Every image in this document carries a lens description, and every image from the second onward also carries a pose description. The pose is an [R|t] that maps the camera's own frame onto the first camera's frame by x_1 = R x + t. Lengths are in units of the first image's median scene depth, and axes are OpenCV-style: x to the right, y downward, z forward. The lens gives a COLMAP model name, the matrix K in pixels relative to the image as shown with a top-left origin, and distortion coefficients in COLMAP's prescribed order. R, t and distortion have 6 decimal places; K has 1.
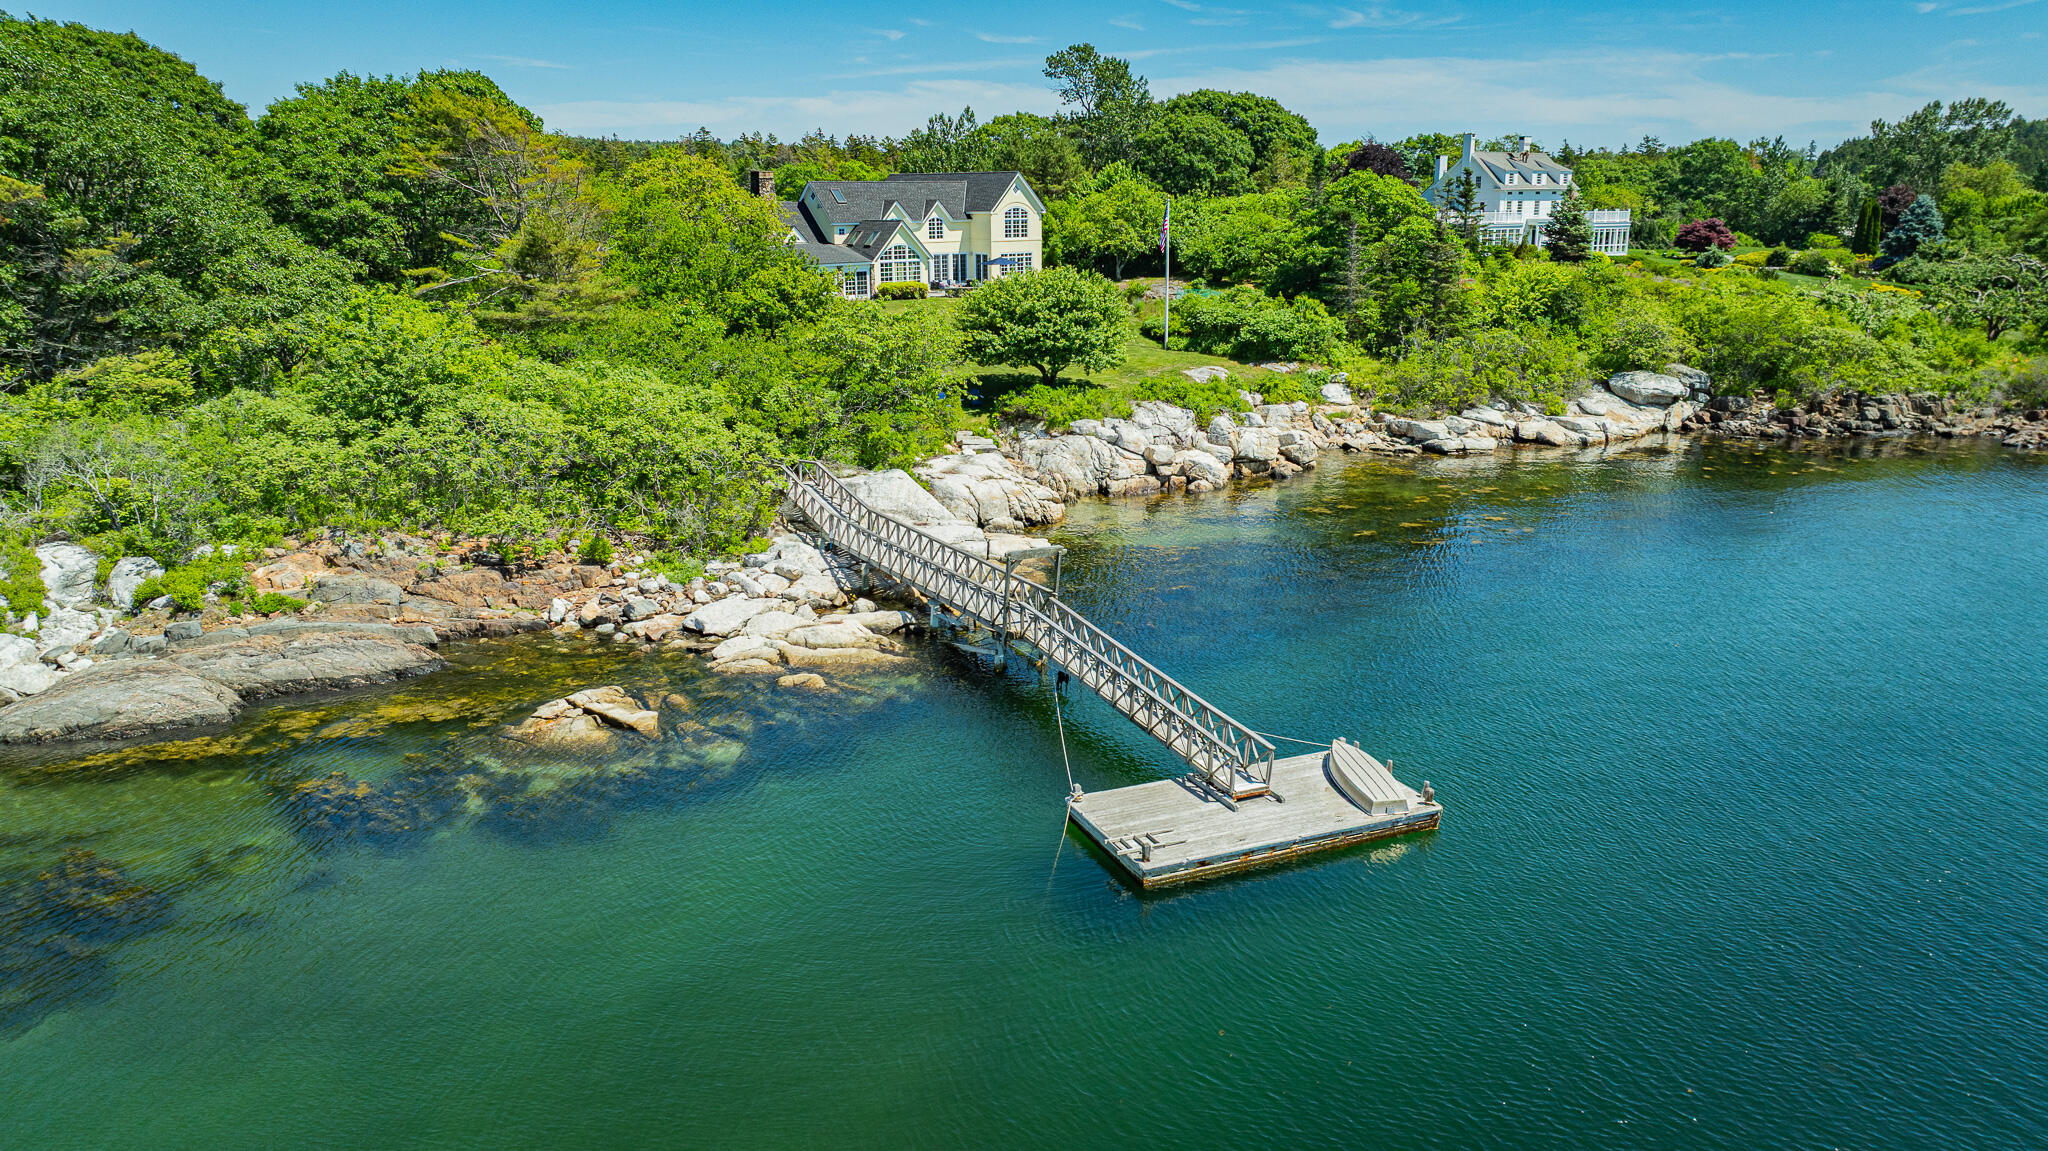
lens RADIAL K [[1434.0, 0, 1024.0], [0, 1434.0, 575.5], [0, 0, 1]] dist [-0.020628, -0.000875]
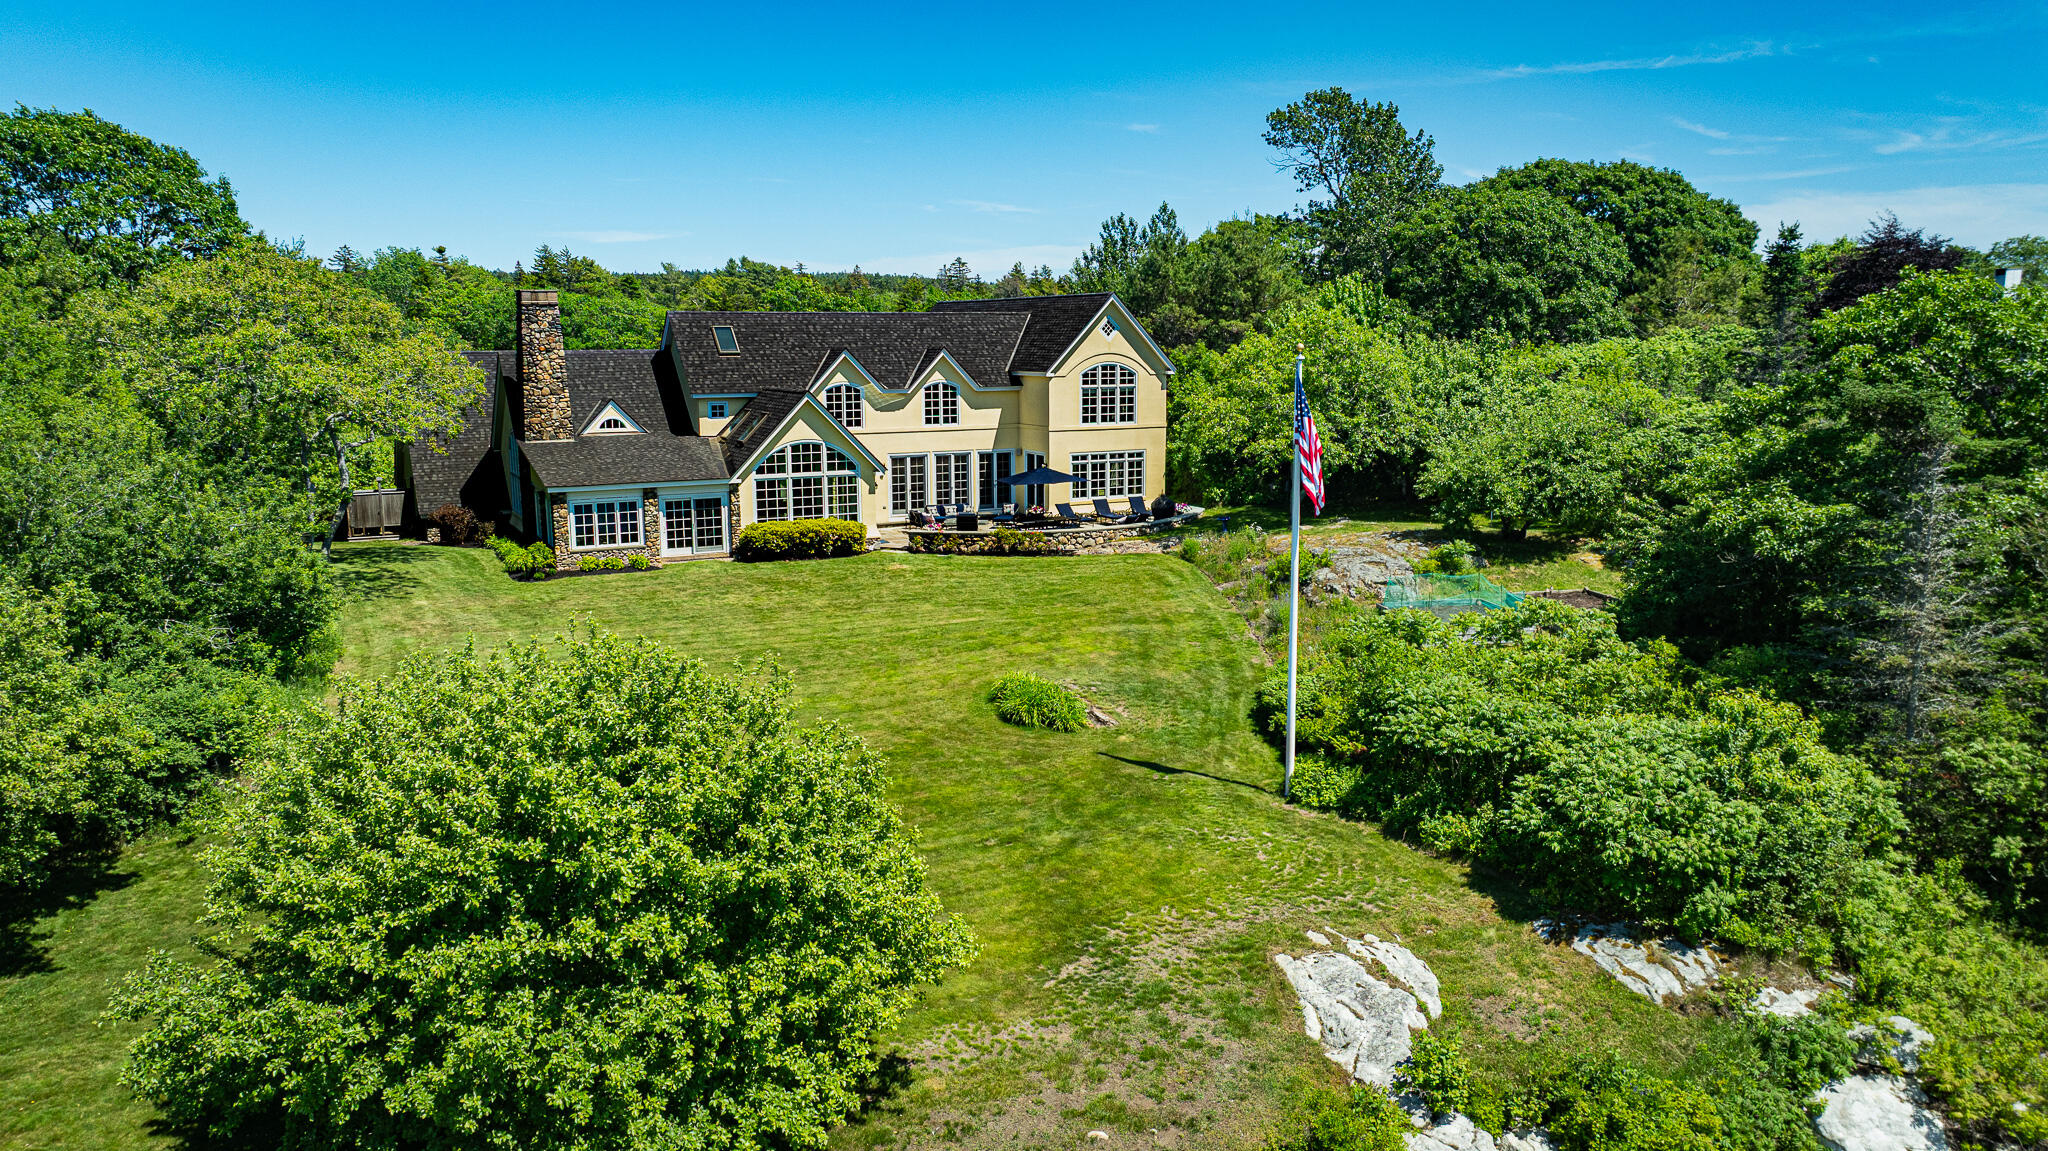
lens RADIAL K [[1434.0, 0, 1024.0], [0, 1434.0, 575.5], [0, 0, 1]] dist [-0.020628, -0.000875]
pose [[0.966143, 0.044574, -0.254126, 0.096296], [-0.068301, 0.994010, -0.085318, -0.139027], [0.248801, 0.099787, 0.963401, 0.518636]]
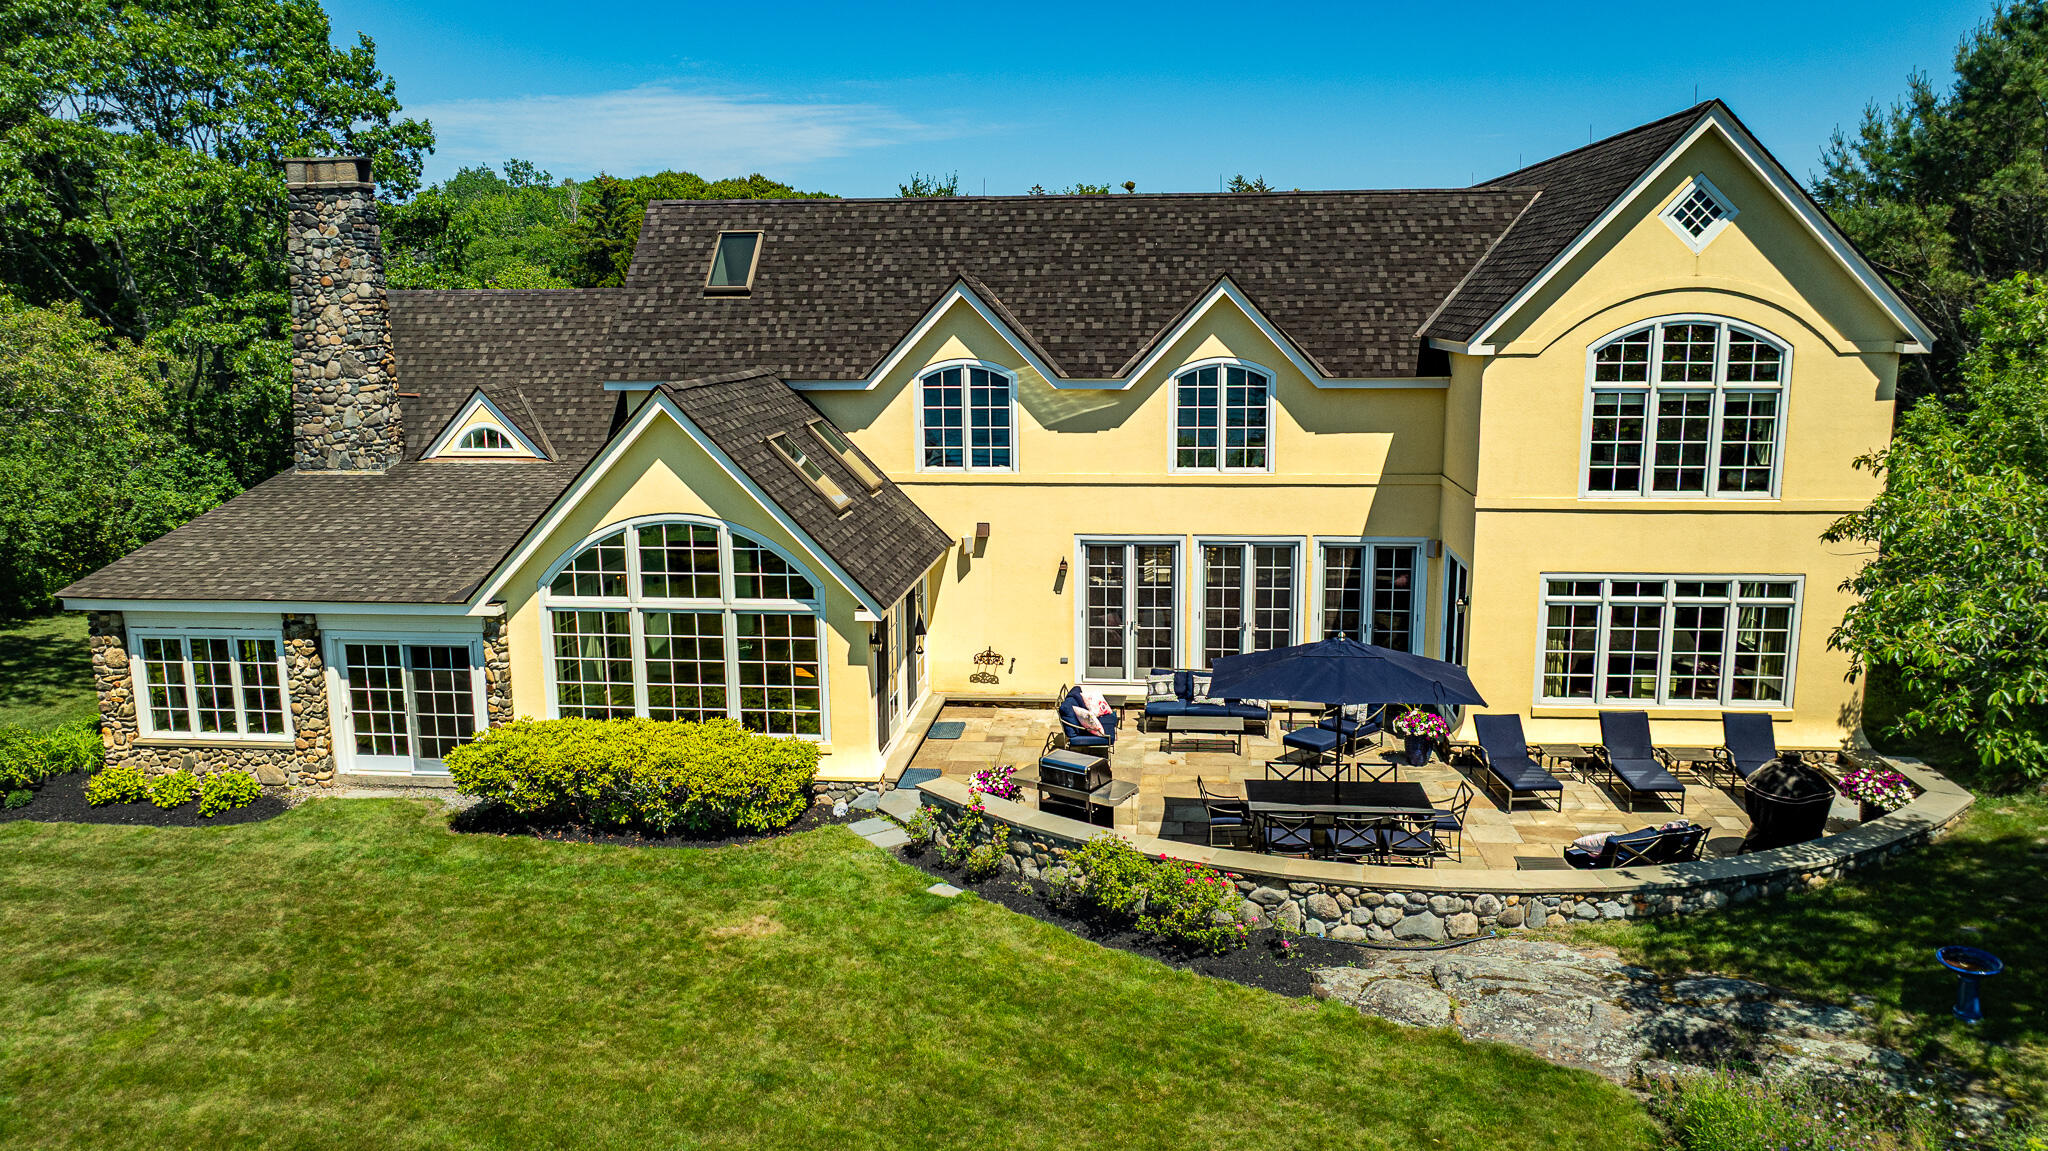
lens RADIAL K [[1434.0, 0, 1024.0], [0, 1434.0, 575.5], [0, 0, 1]] dist [-0.020628, -0.000875]
pose [[0.669040, 0.142788, -0.729382, 0.068885], [-0.187402, 0.982072, 0.020358, -0.216166], [0.719212, 0.123067, 0.683804, 0.832177]]
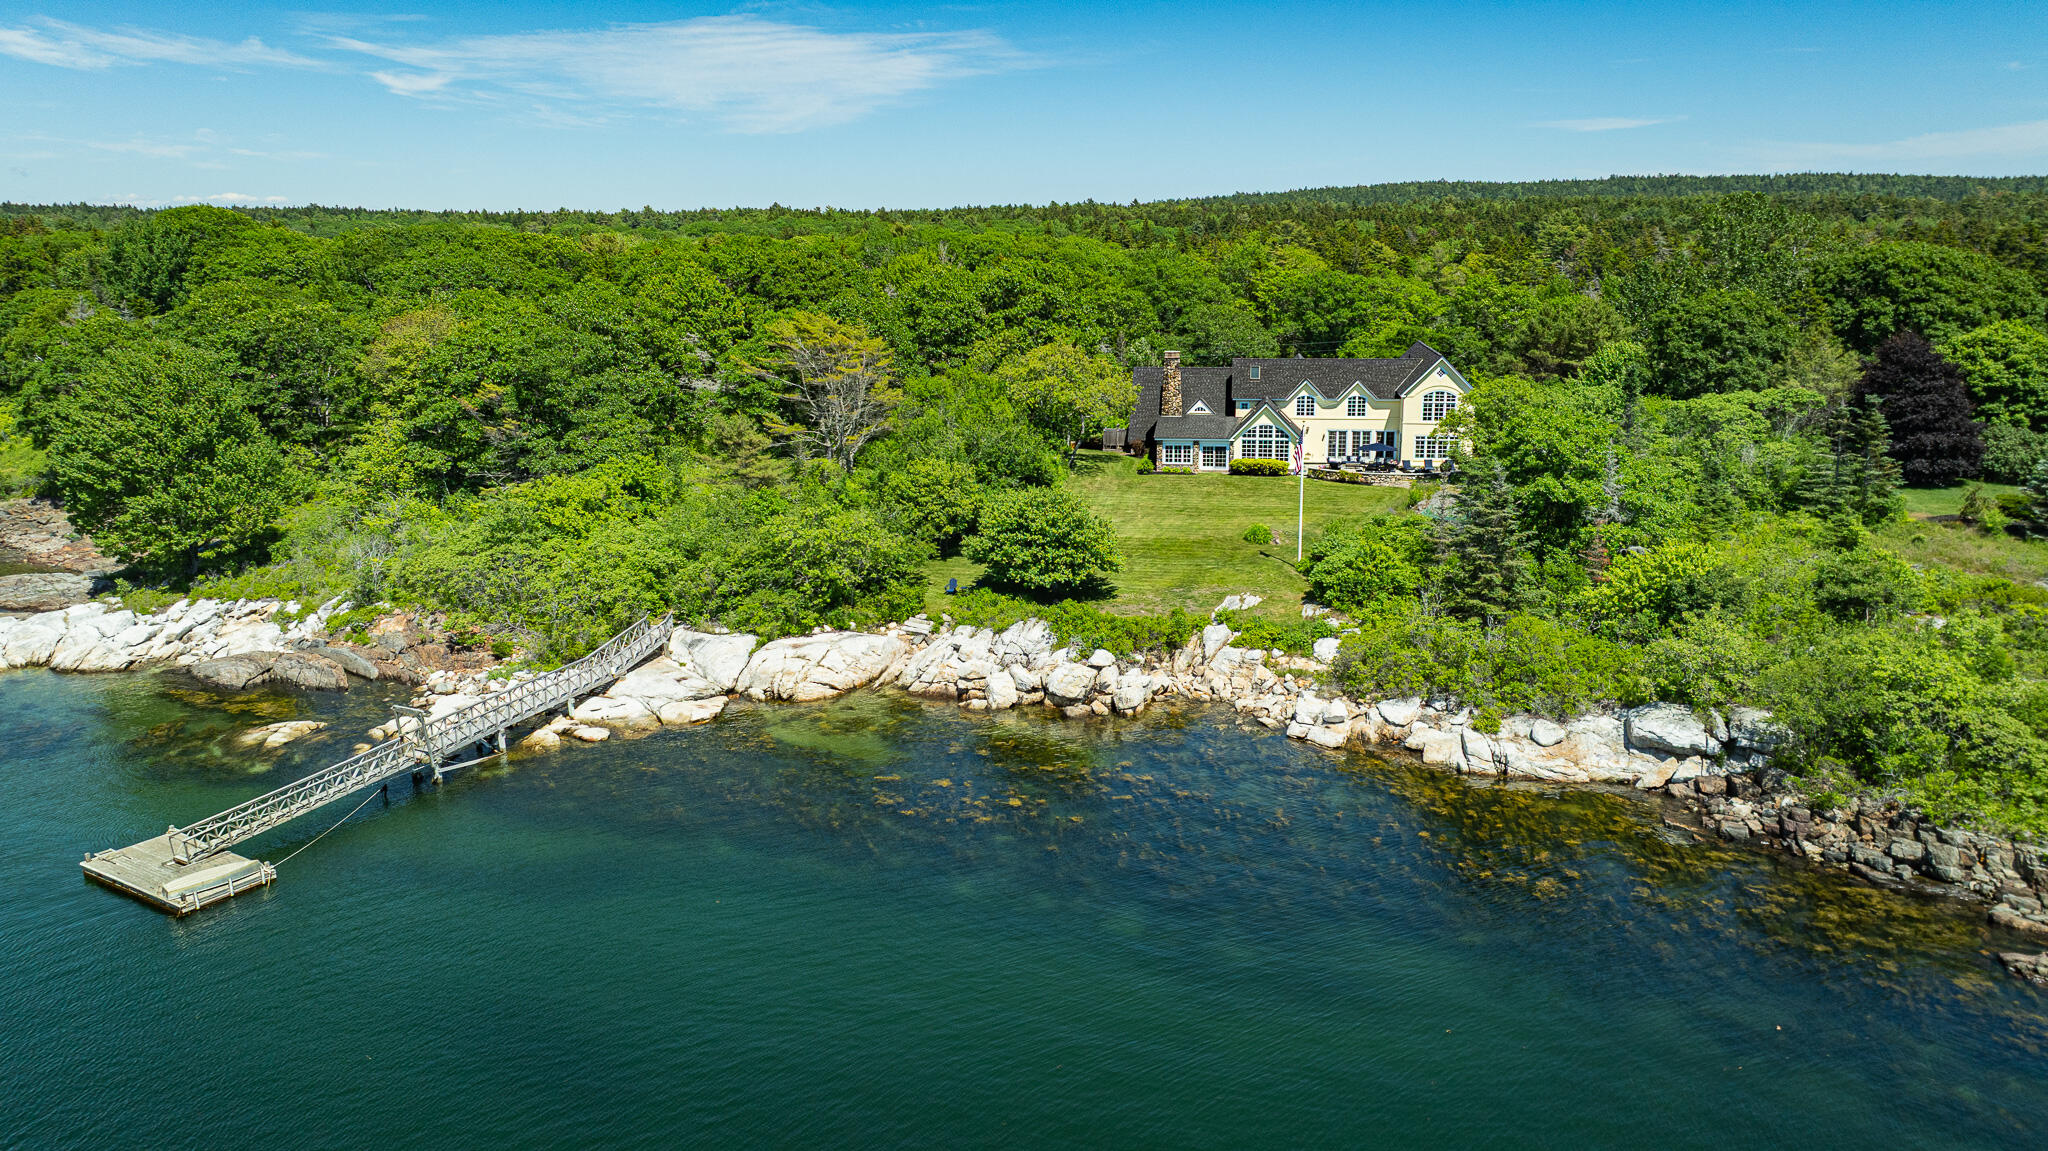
lens RADIAL K [[1434.0, 0, 1024.0], [0, 1434.0, 575.5], [0, 0, 1]] dist [-0.020628, -0.000875]
pose [[0.623701, 0.179907, -0.760678, 0.588706], [-0.193945, 0.978340, 0.072366, -0.148857], [0.757220, 0.102395, 0.645083, 0.160567]]
